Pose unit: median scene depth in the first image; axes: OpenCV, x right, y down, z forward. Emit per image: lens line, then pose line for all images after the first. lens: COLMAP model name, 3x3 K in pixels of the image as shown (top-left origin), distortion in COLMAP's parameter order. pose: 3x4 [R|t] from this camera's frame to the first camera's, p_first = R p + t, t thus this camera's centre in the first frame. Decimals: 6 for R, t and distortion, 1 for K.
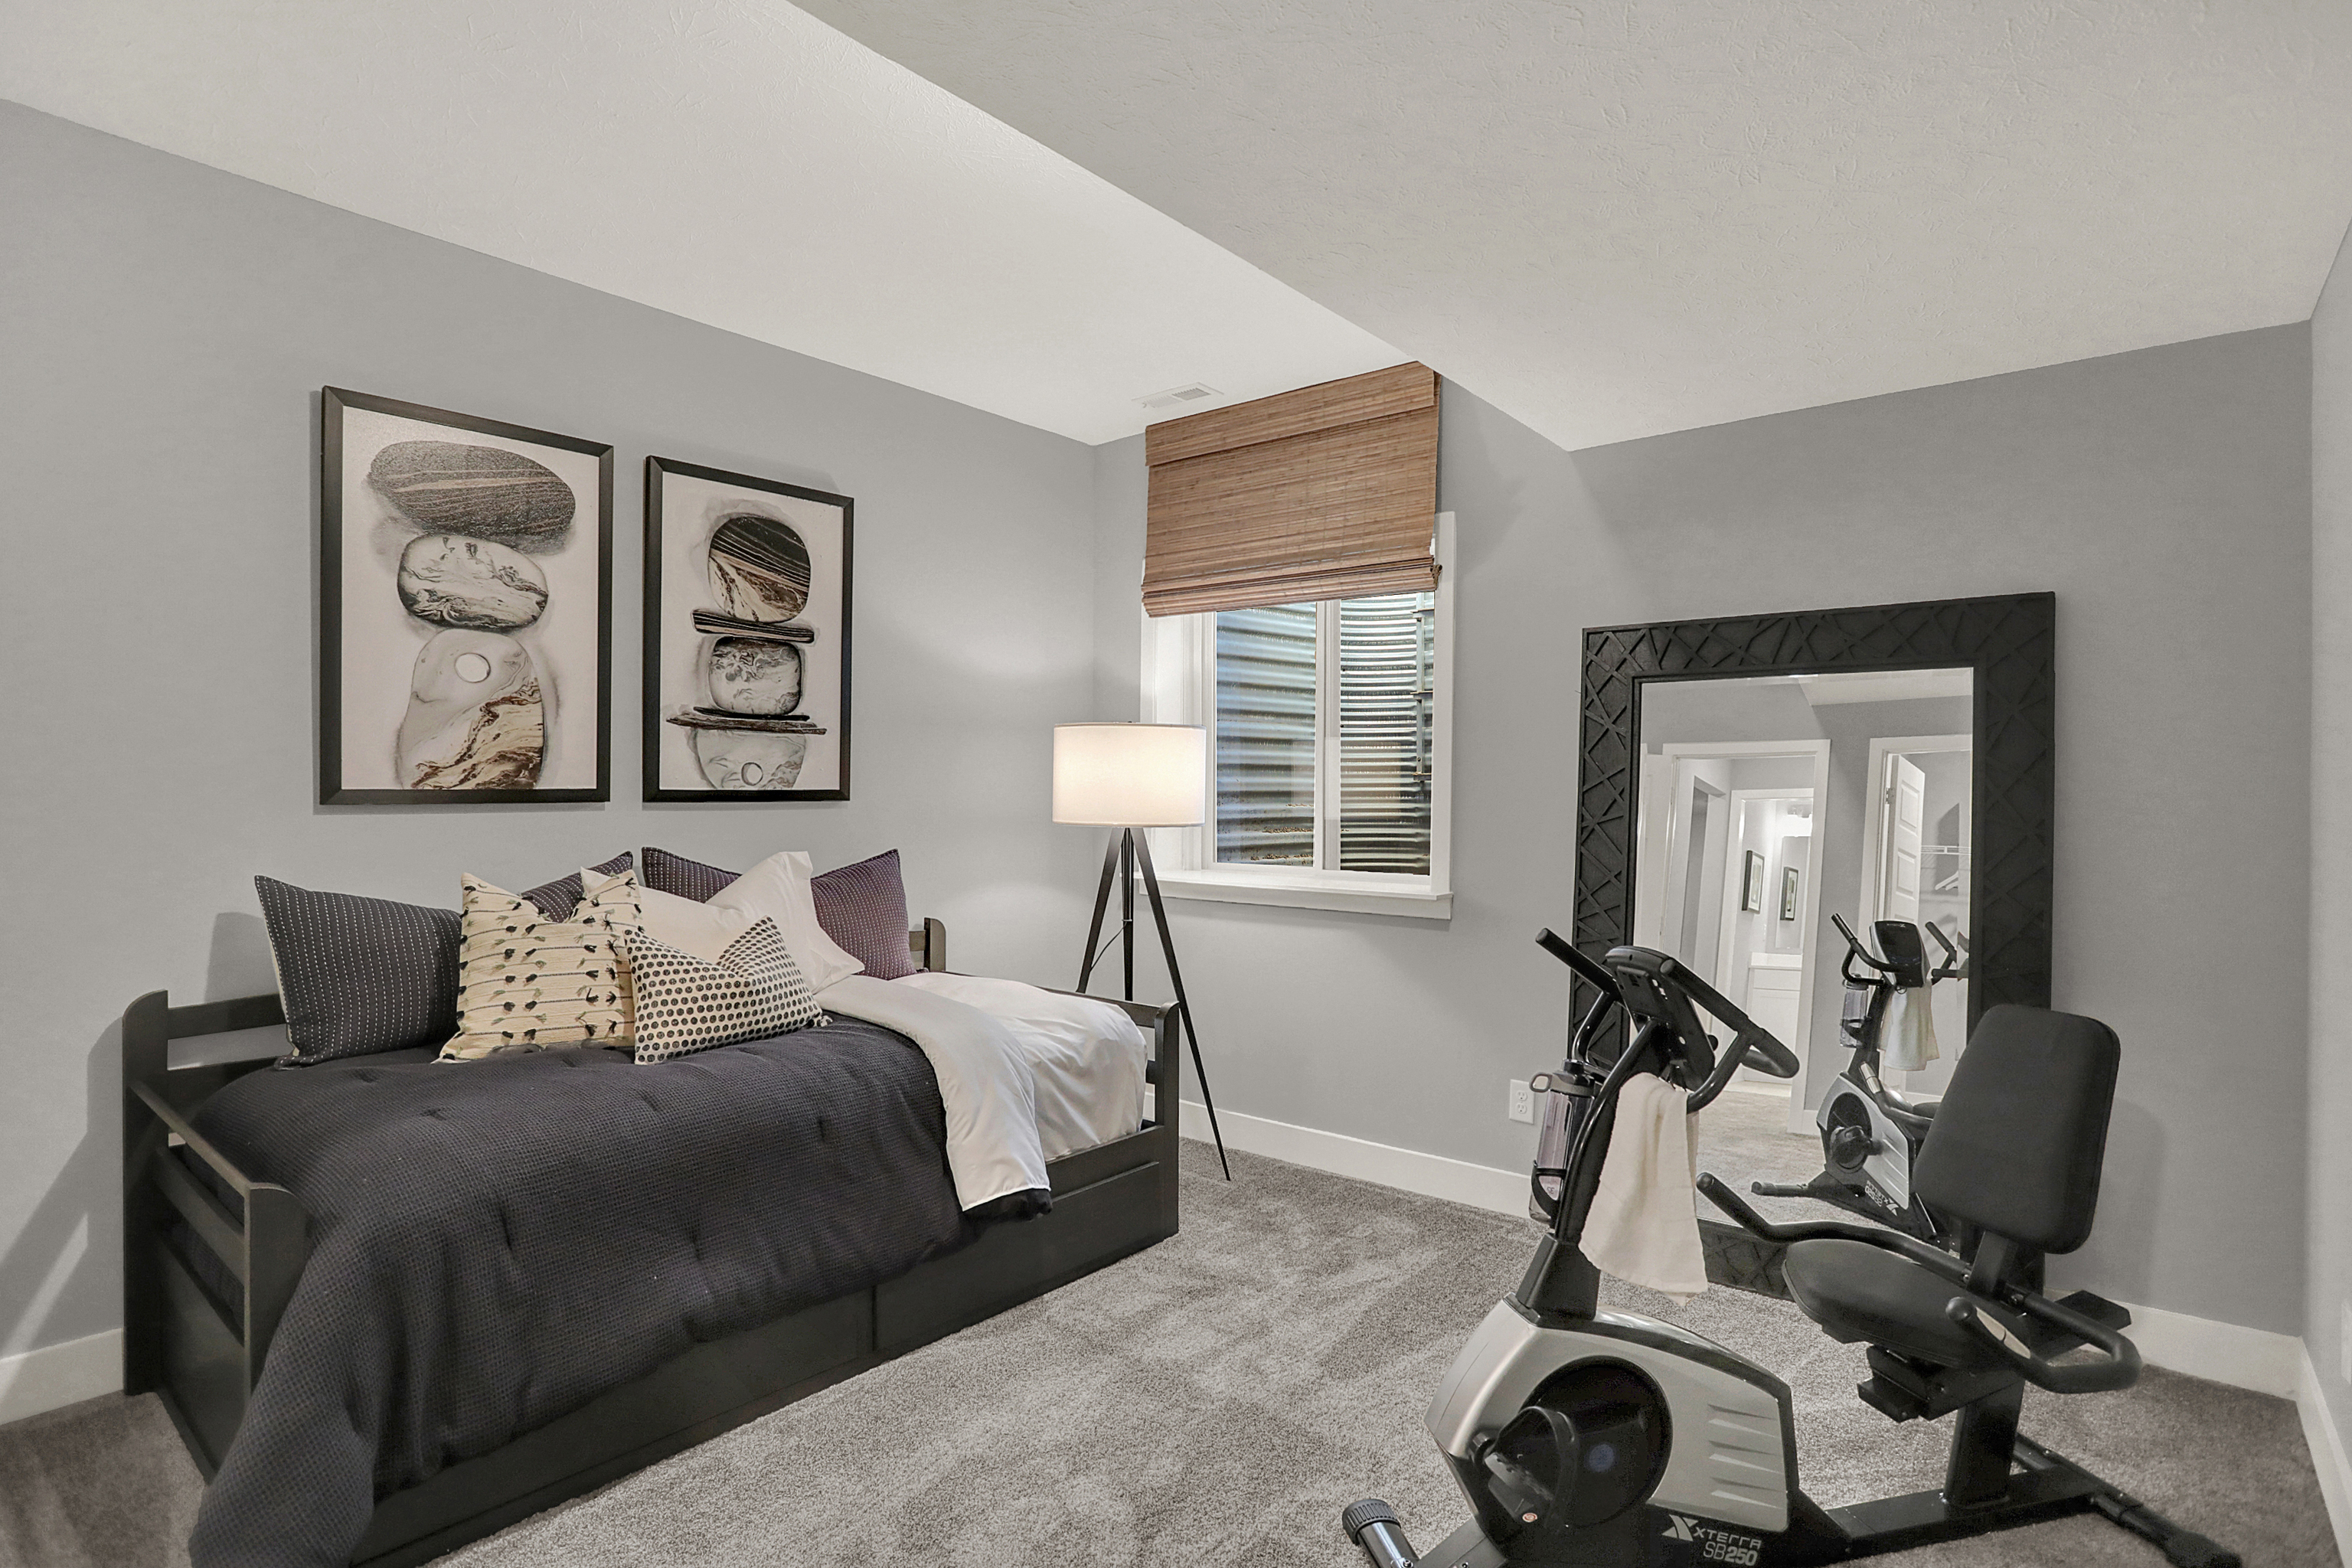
lens RADIAL K [[1170.2, 0, 1180.1], [0, 1170.2, 765.4], [0, 0, 1]] dist [-0.047896, 0.000475]
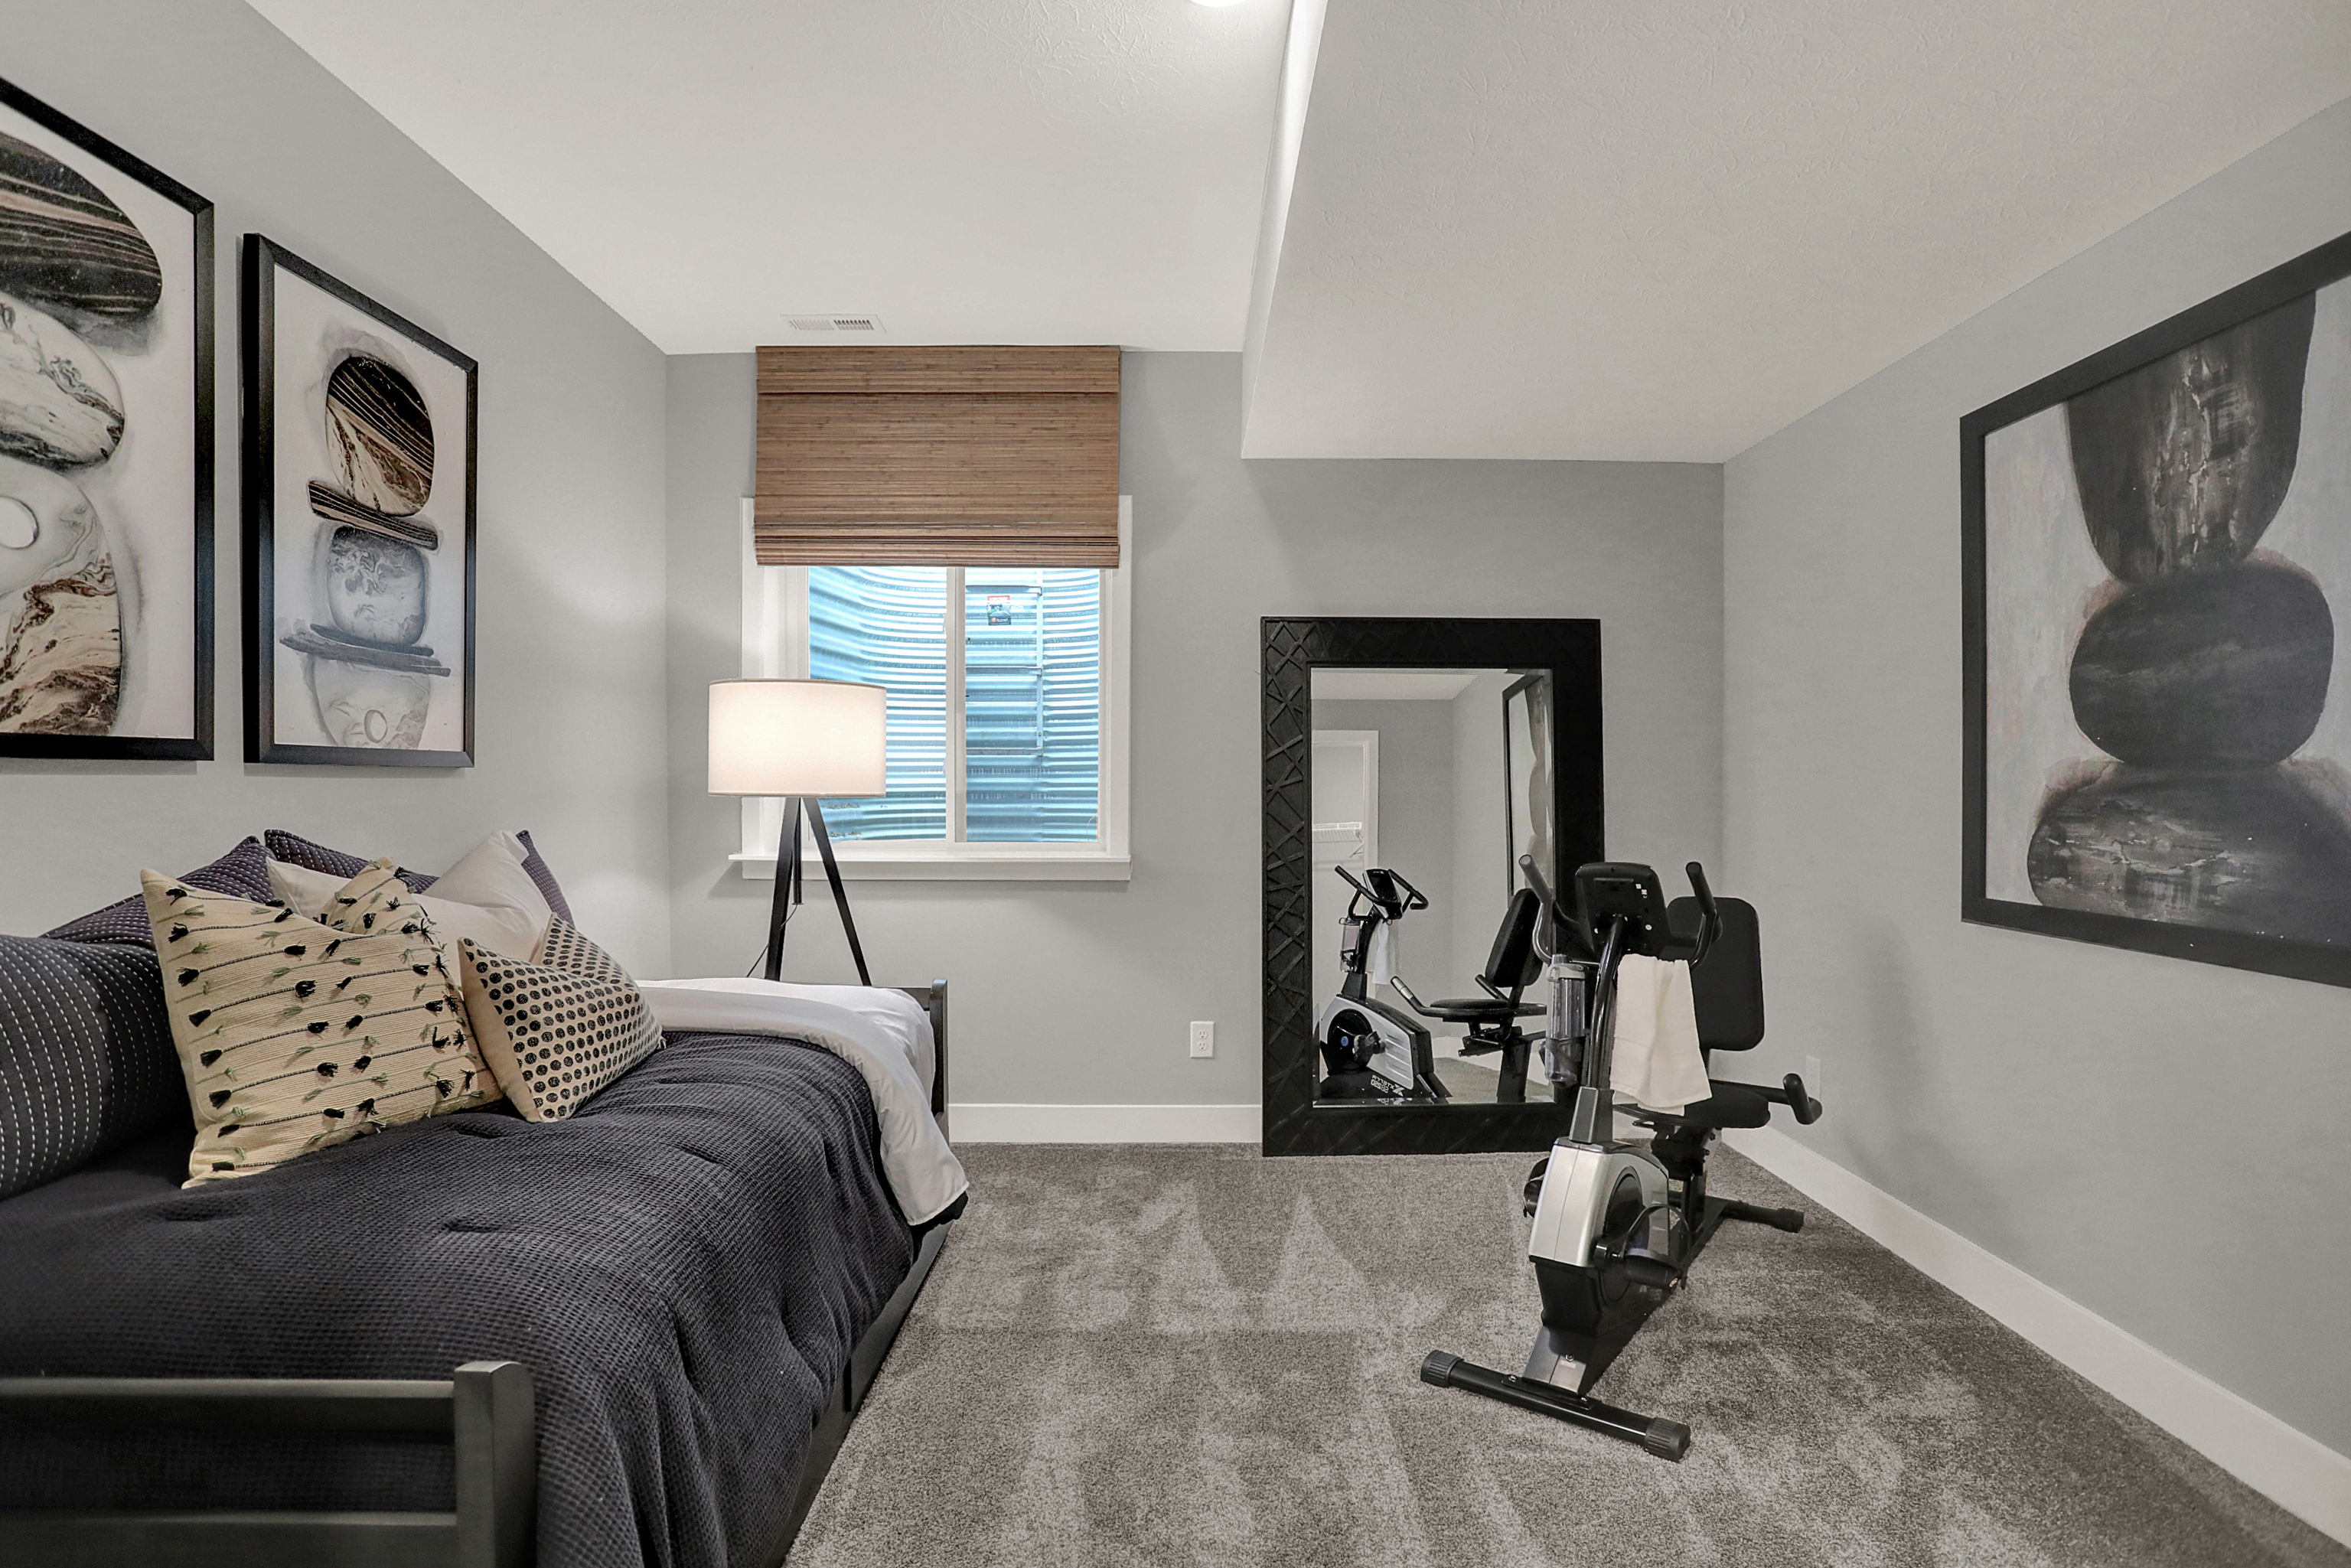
lens RADIAL K [[1173.3, 0, 1188.2], [0, 1173.3, 786.1], [0, 0, 1]] dist [-0.066749, 0.029817]
pose [[0.771203, -0.005532, 0.636565, -0.457933], [-0.009156, 0.999762, 0.019782, 0.027156], [-0.636523, -0.021084, 0.770969, 0.160932]]
